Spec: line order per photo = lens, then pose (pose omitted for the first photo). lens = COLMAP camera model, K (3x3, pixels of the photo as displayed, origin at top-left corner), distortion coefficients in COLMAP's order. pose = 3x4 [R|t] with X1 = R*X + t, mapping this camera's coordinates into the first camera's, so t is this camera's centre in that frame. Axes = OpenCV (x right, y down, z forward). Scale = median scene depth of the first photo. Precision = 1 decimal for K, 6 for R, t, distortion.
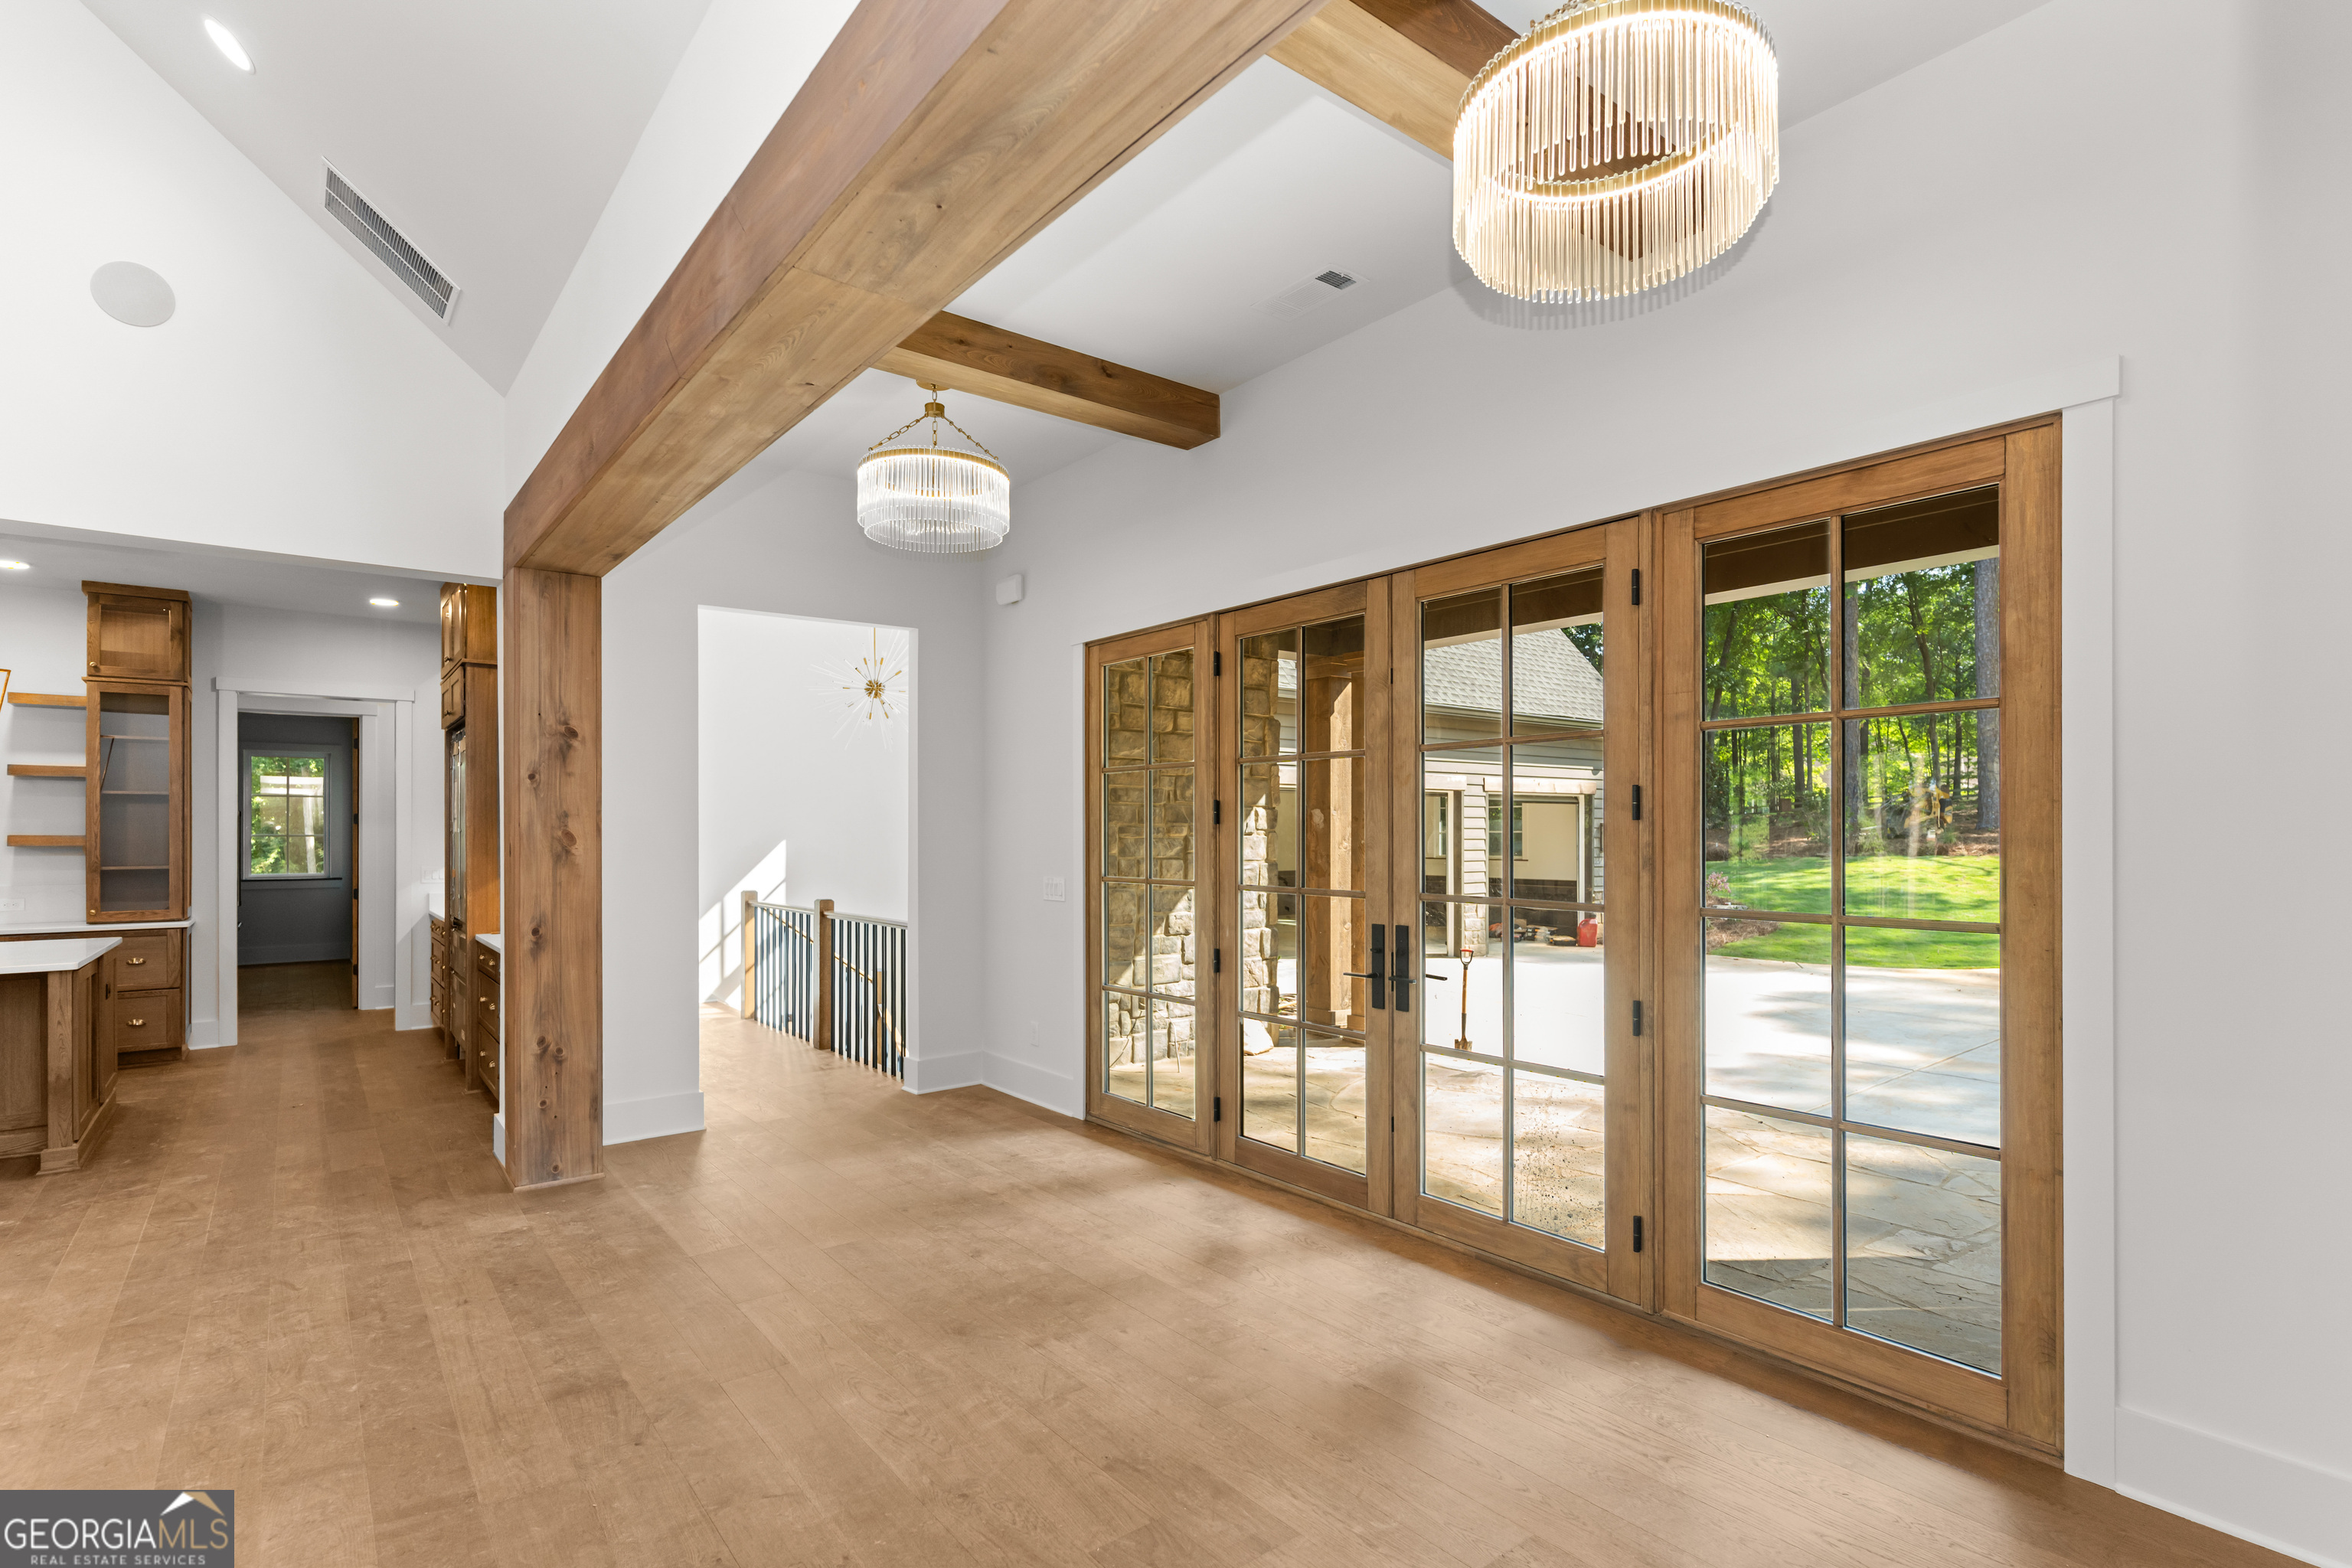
lens RADIAL K [[1127.1, 0, 1183.0], [0, 1127.1, 824.3], [0, 0, 1]] dist [-0.001992, -0.000810]
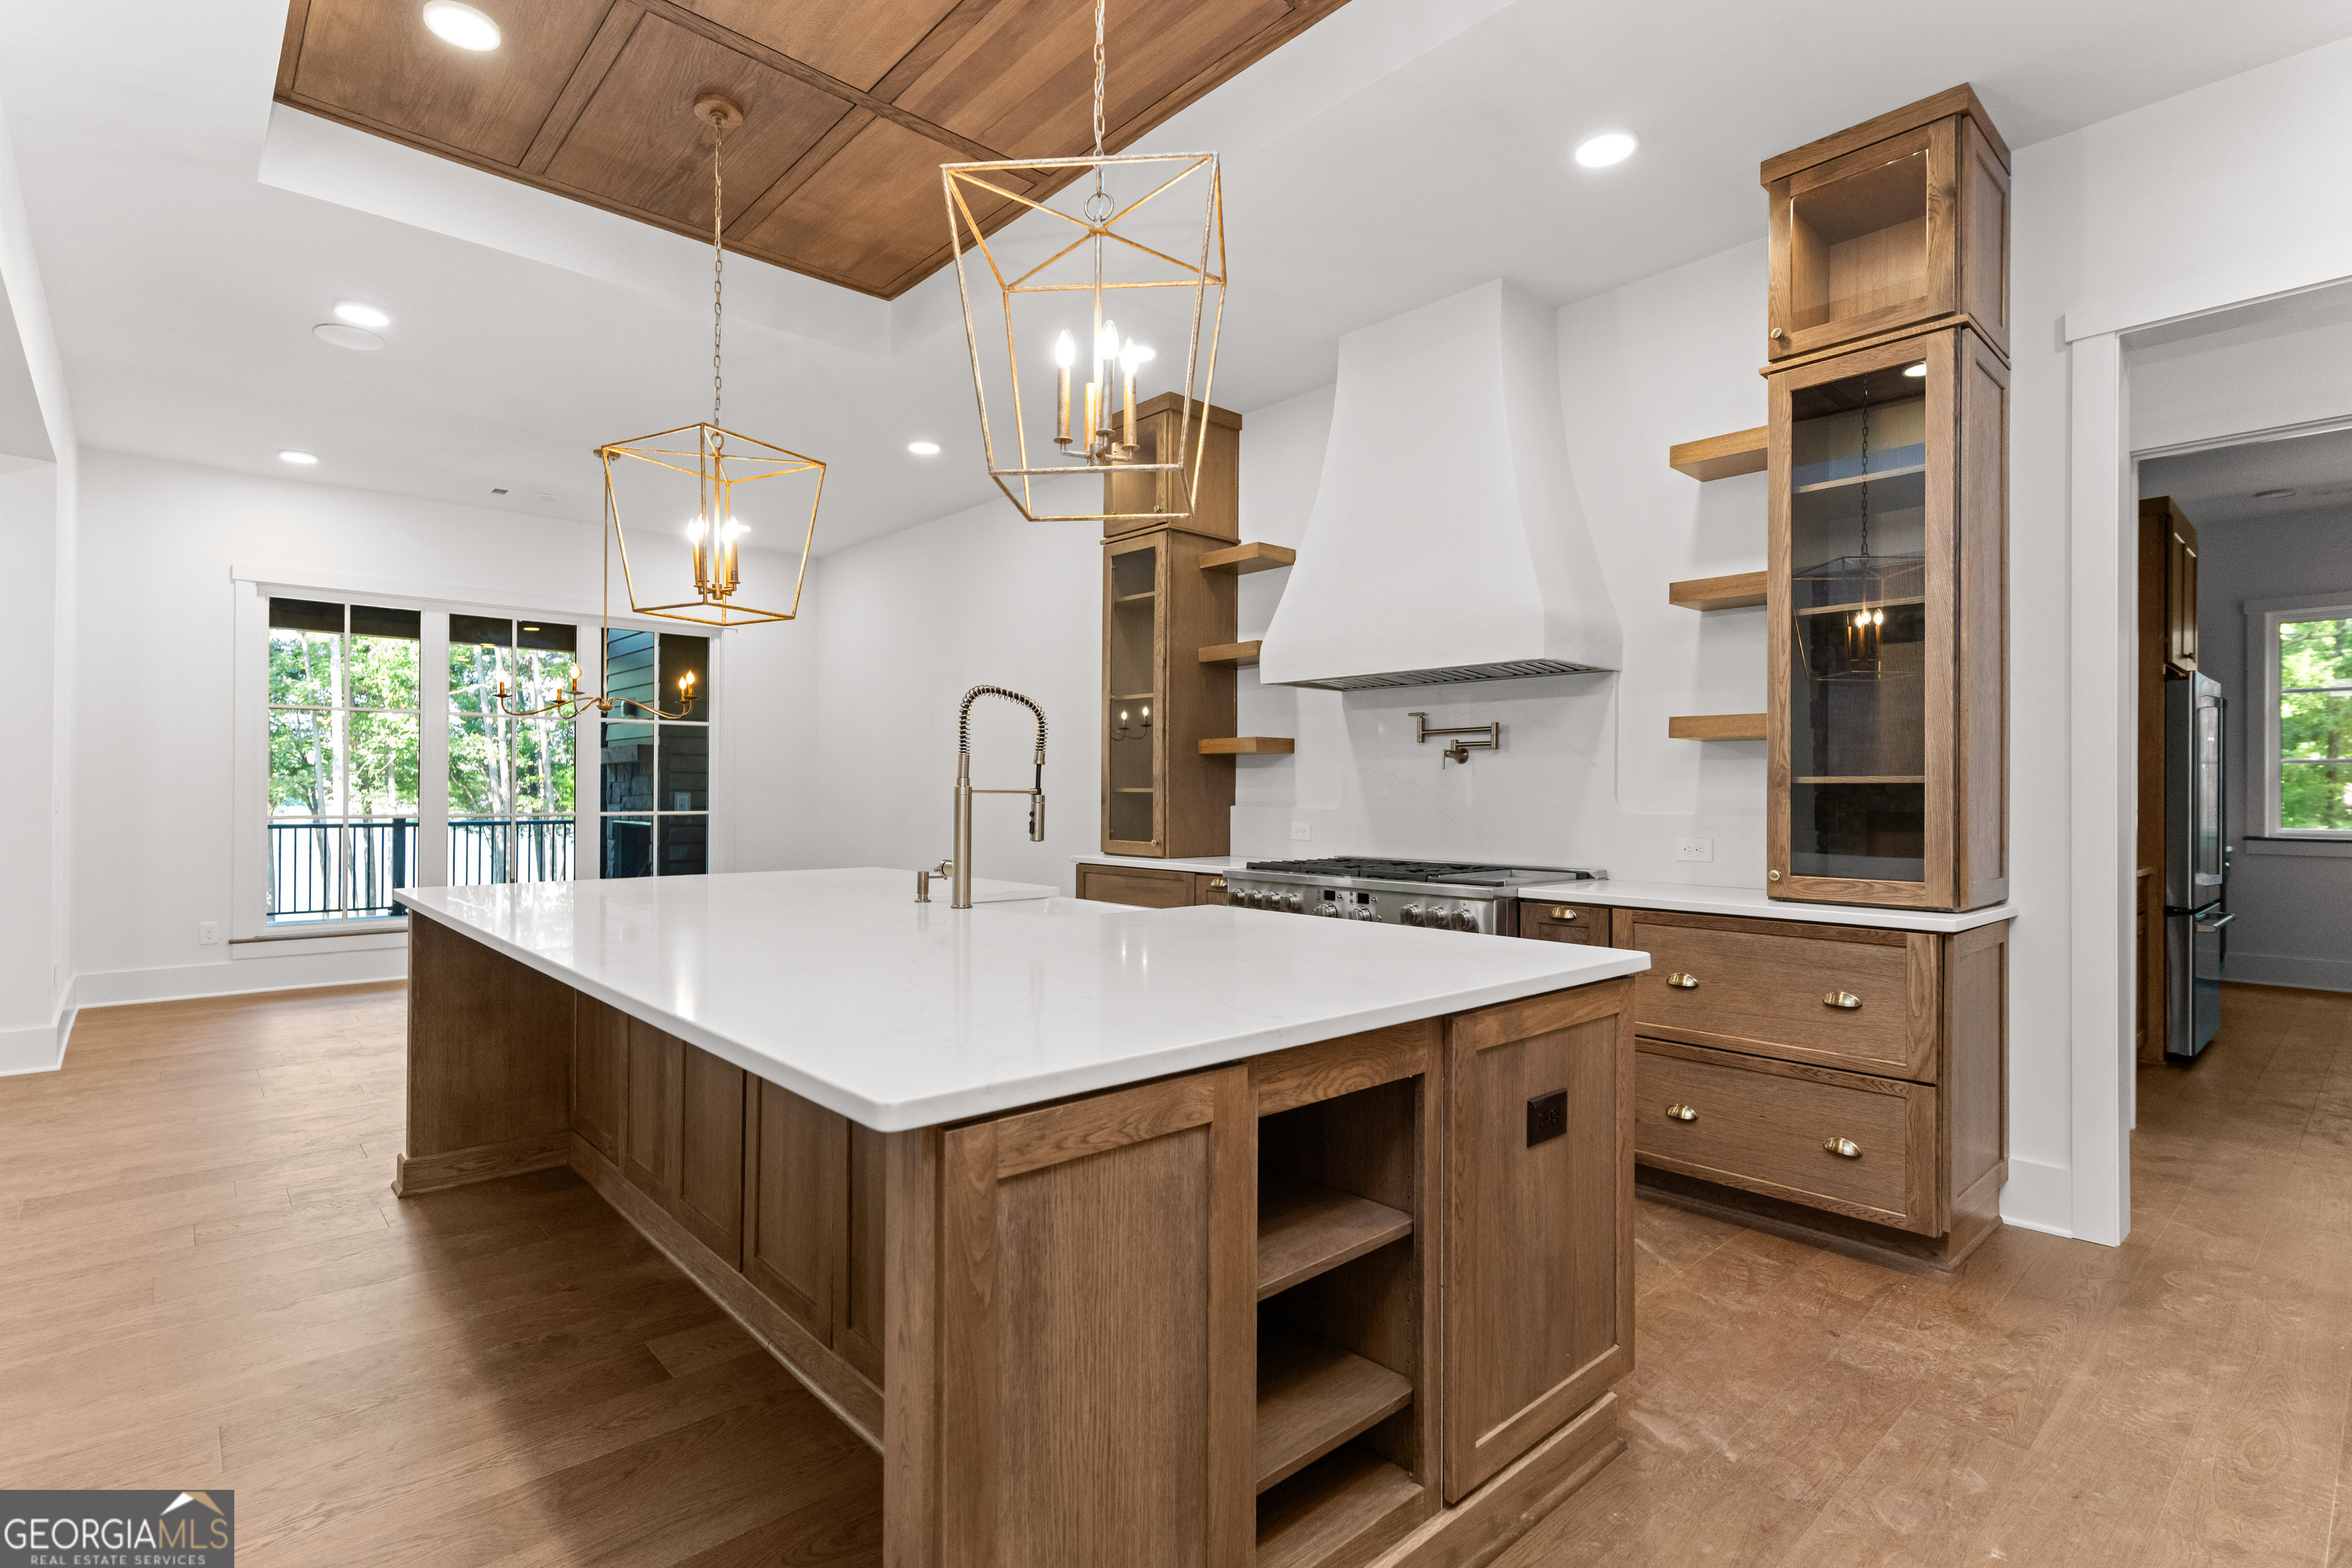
lens RADIAL K [[1106.7, 0, 1164.9], [0, 1106.7, 786.9], [0, 0, 1]] dist [-0.000124, -0.000458]
pose [[0.056537, -0.001529, -0.998399, -0.530590], [0.000198, 0.999999, -0.001520, 0.042367], [0.998400, -0.000112, 0.056537, 0.720930]]
